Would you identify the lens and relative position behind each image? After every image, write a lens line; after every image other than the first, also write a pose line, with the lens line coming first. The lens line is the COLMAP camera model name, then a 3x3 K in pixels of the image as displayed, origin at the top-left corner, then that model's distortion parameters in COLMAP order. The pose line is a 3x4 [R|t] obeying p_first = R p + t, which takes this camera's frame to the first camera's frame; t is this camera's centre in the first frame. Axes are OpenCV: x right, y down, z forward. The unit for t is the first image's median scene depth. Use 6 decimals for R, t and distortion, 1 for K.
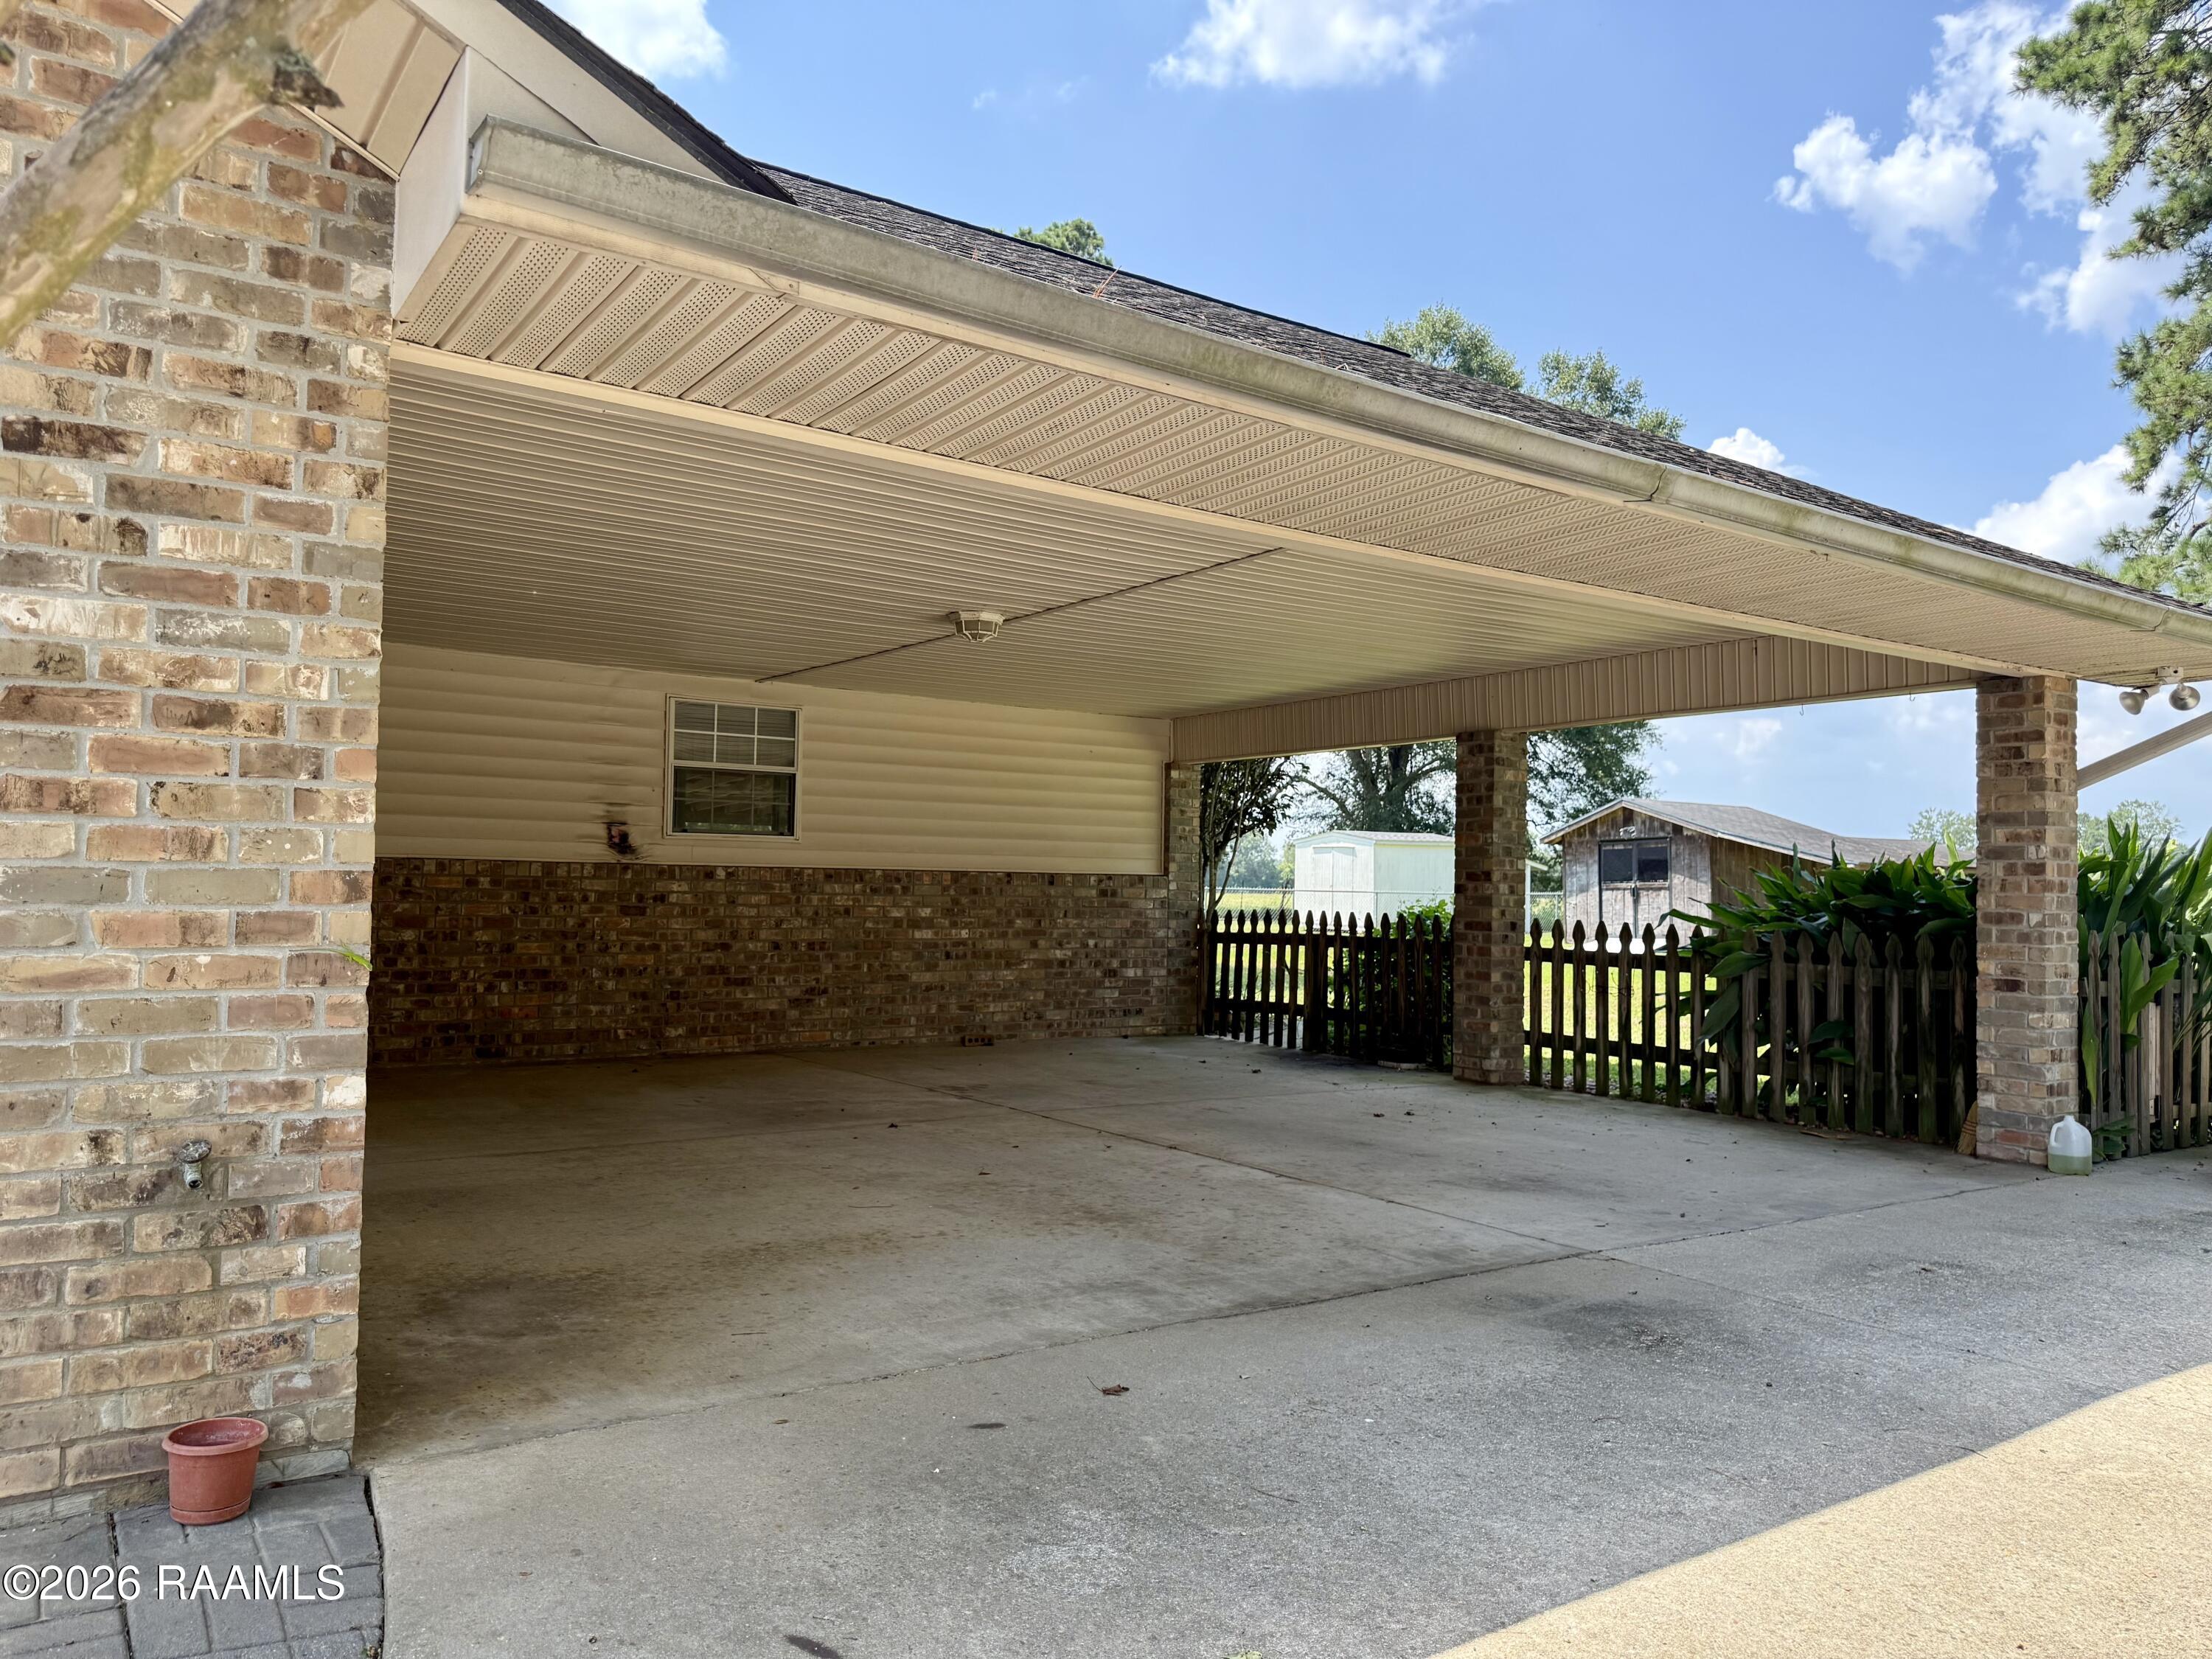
lens RADIAL K [[1546.0, 0, 1114.5], [0, 1546.0, 817.6], [0, 0, 1]] dist [0.020380, -0.019221]
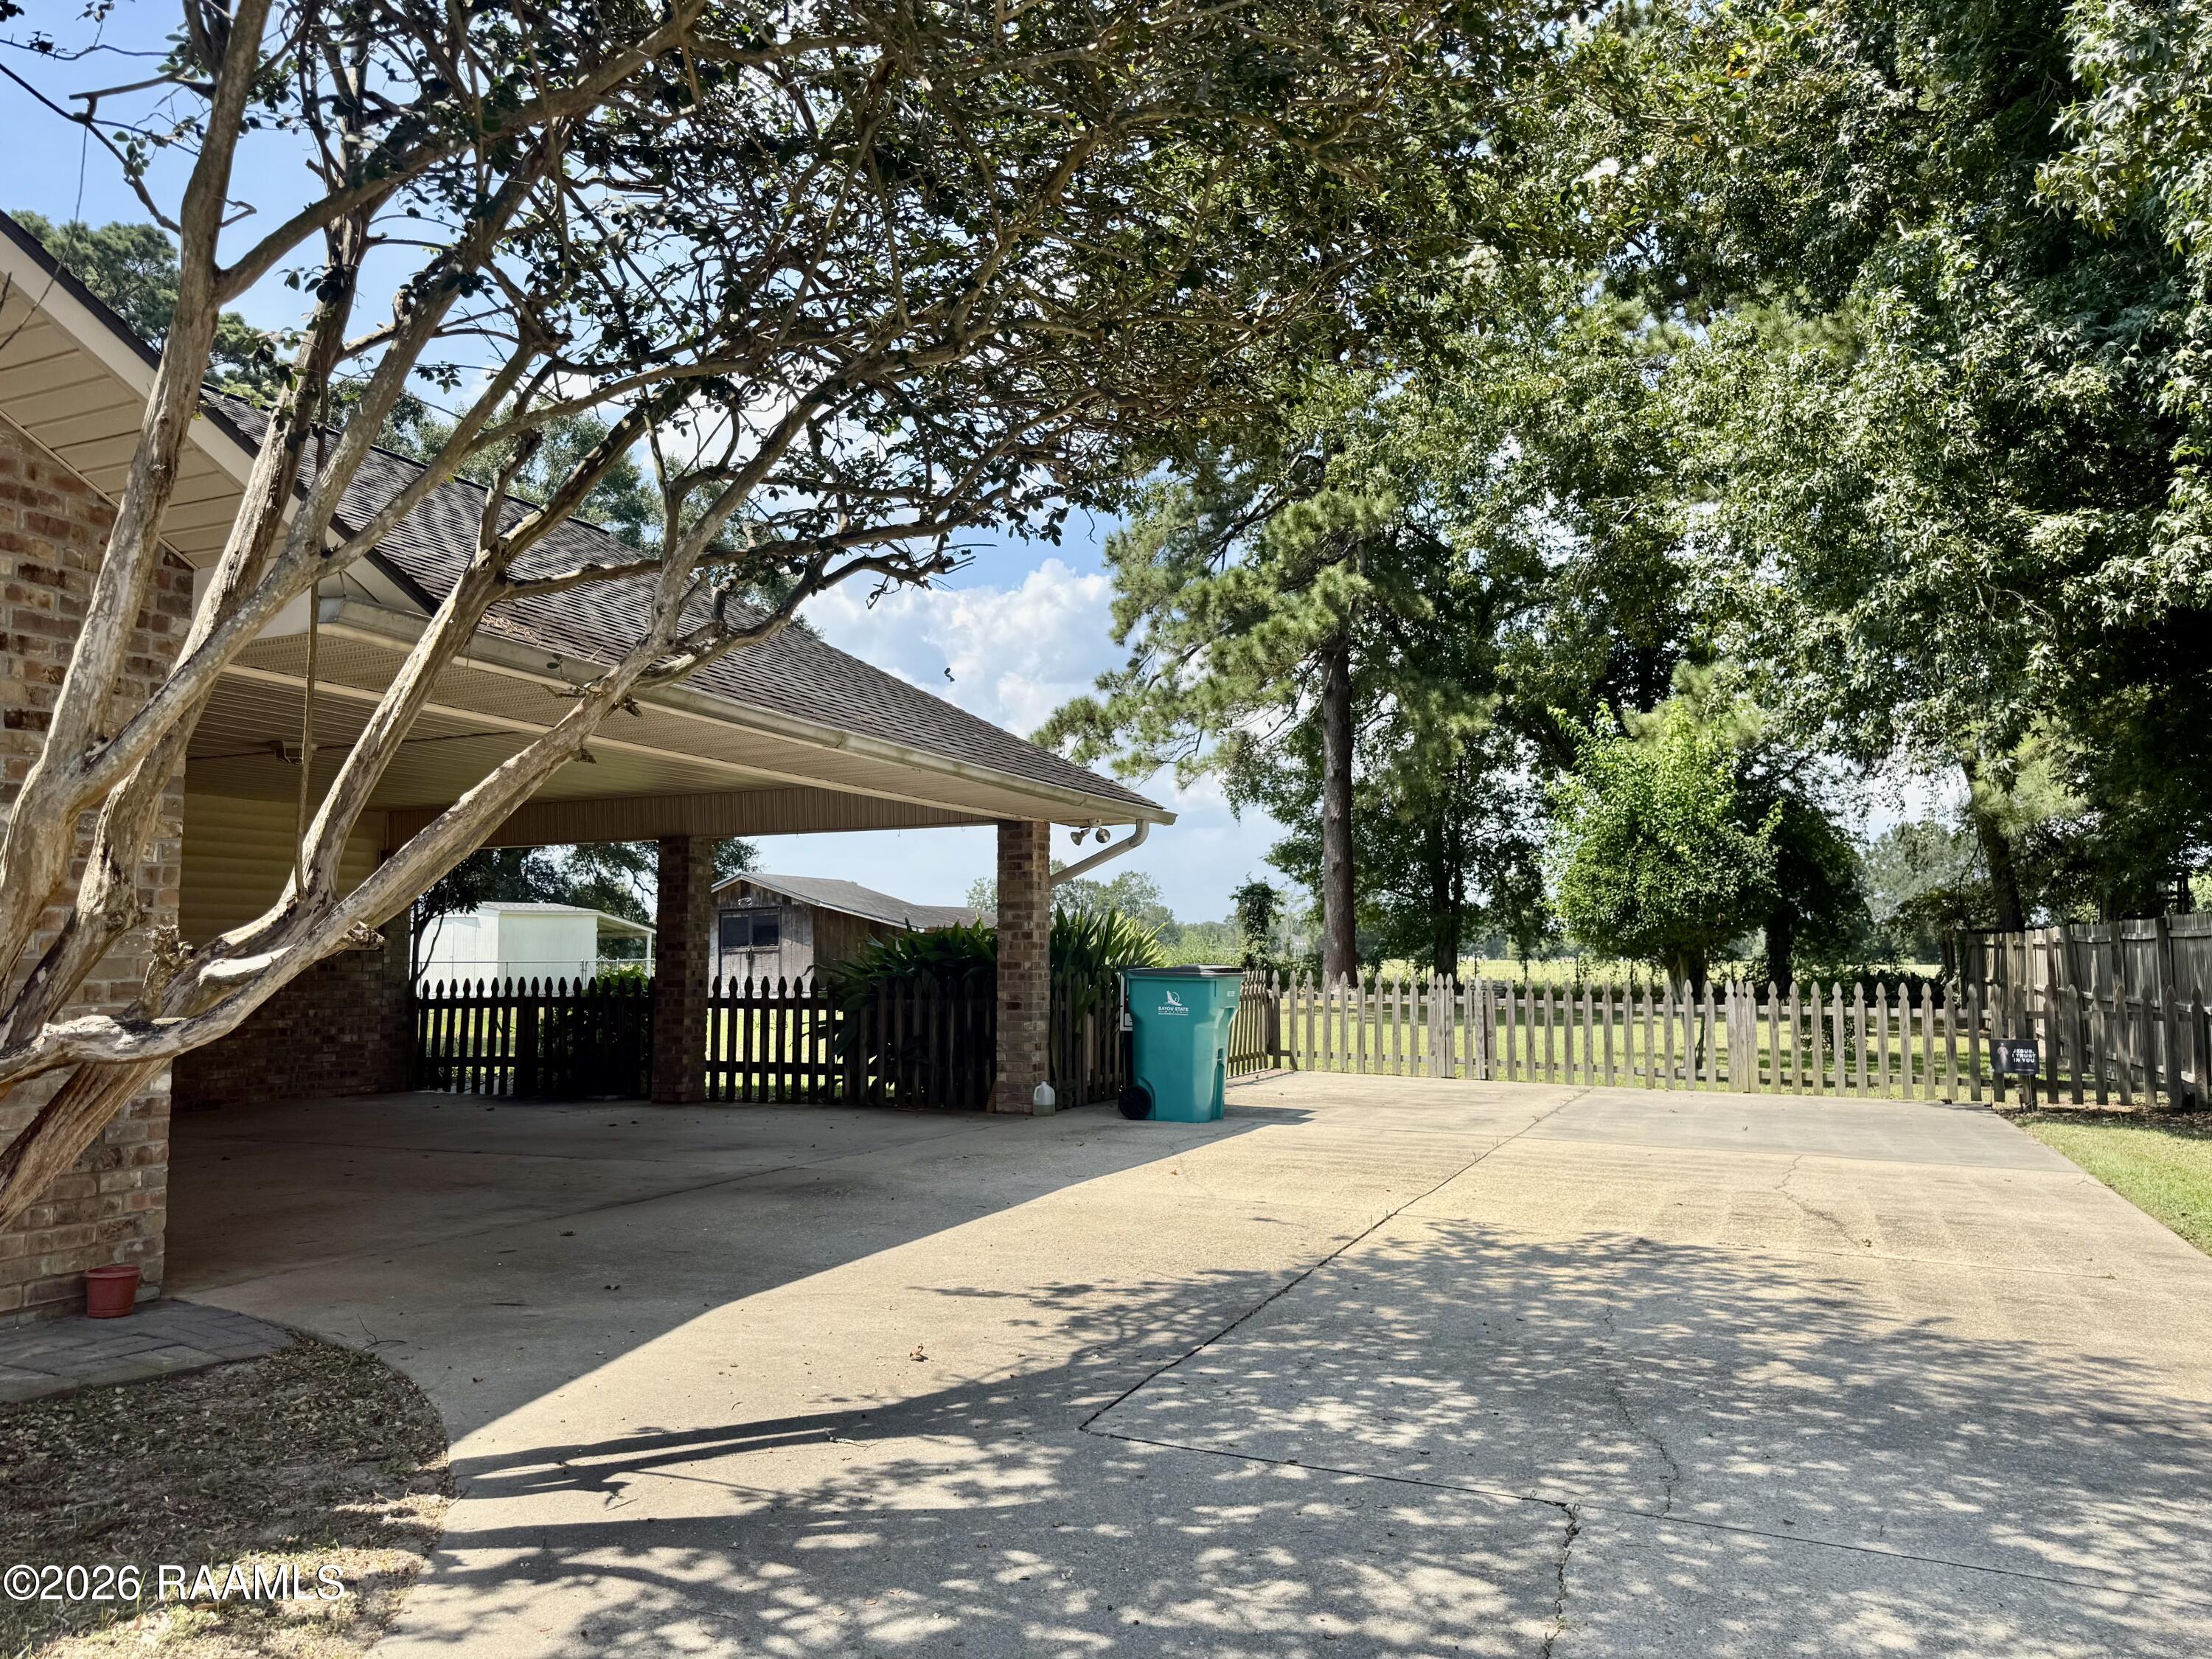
lens RADIAL K [[1546.0, 0, 1120.2], [0, 1546.0, 819.5], [0, 0, 1]] dist [0.020380, -0.019221]
pose [[0.841000, 0.024223, 0.540493, -0.176090], [-0.001738, 0.999113, -0.042072, -0.016817], [-0.541033, 0.034443, 0.840296, -0.356208]]
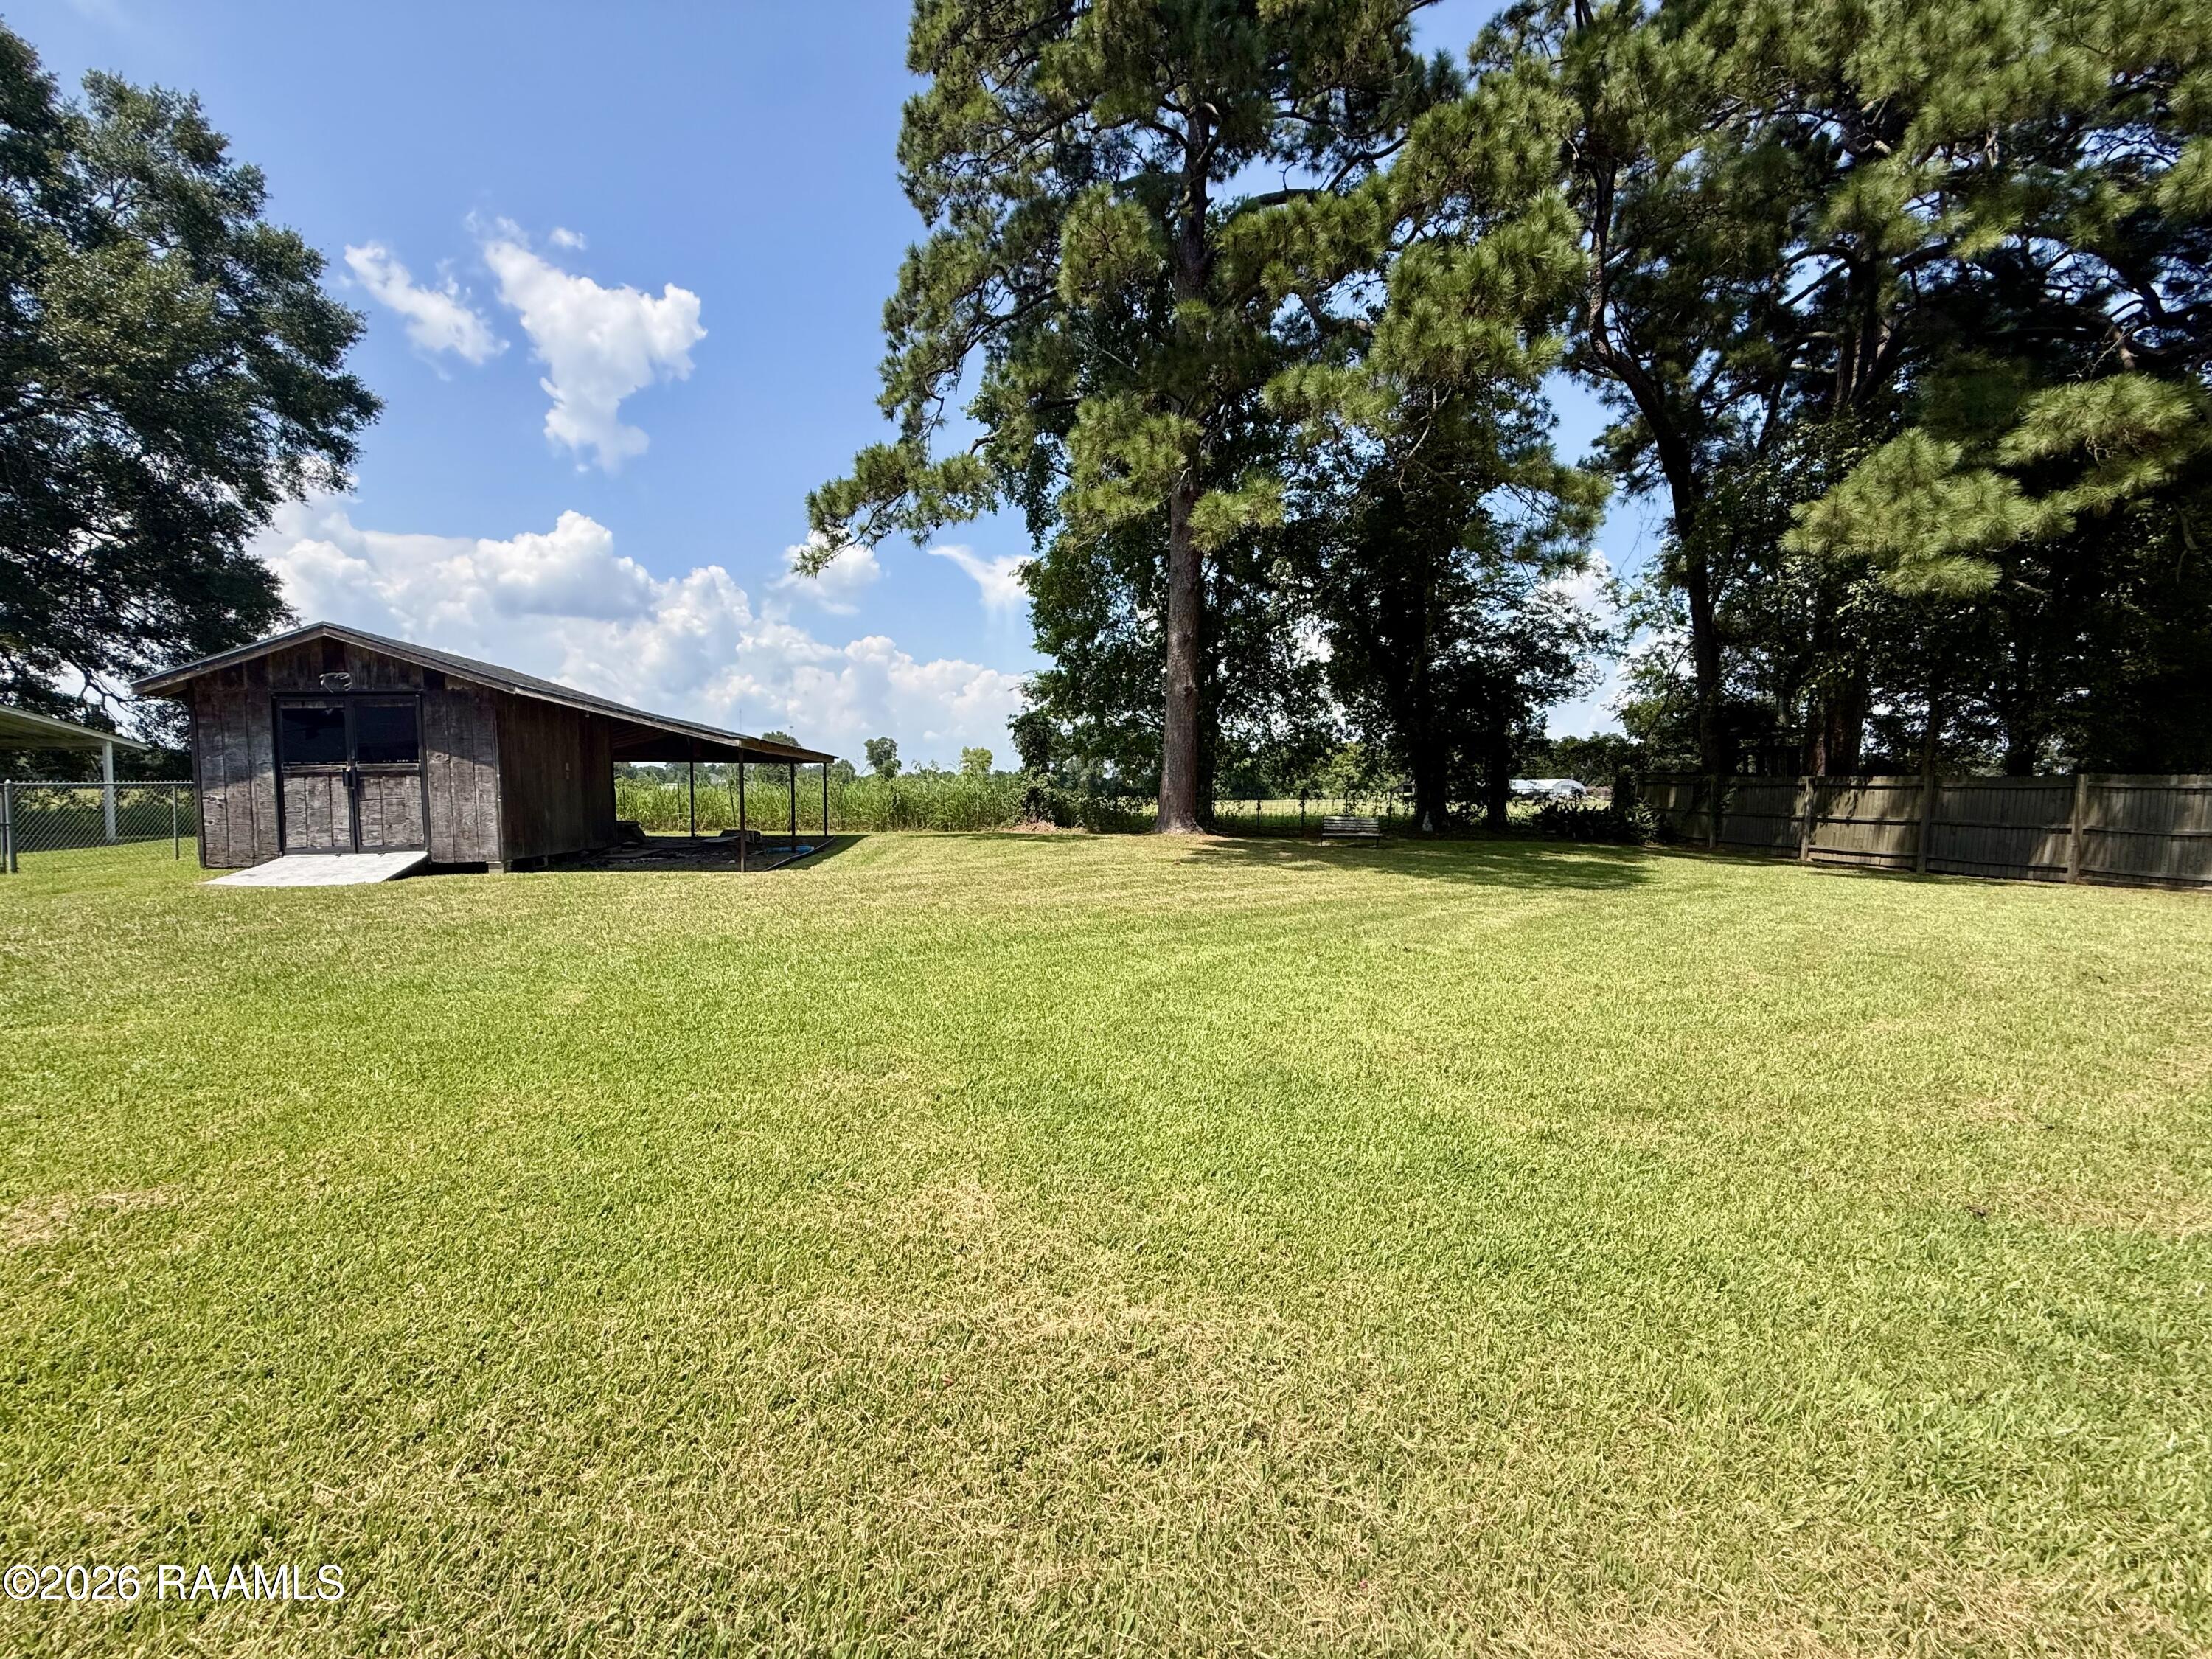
lens RADIAL K [[870.0, 0, 1108.3], [0, 870.0, 836.9], [0, 0, 1]] dist [0.002417, 0.000148]
pose [[0.445463, -0.061574, 0.893181, 0.532681], [-0.037323, 0.995488, 0.087242, 0.098212], [-0.894522, -0.072199, 0.441154, 1.931946]]
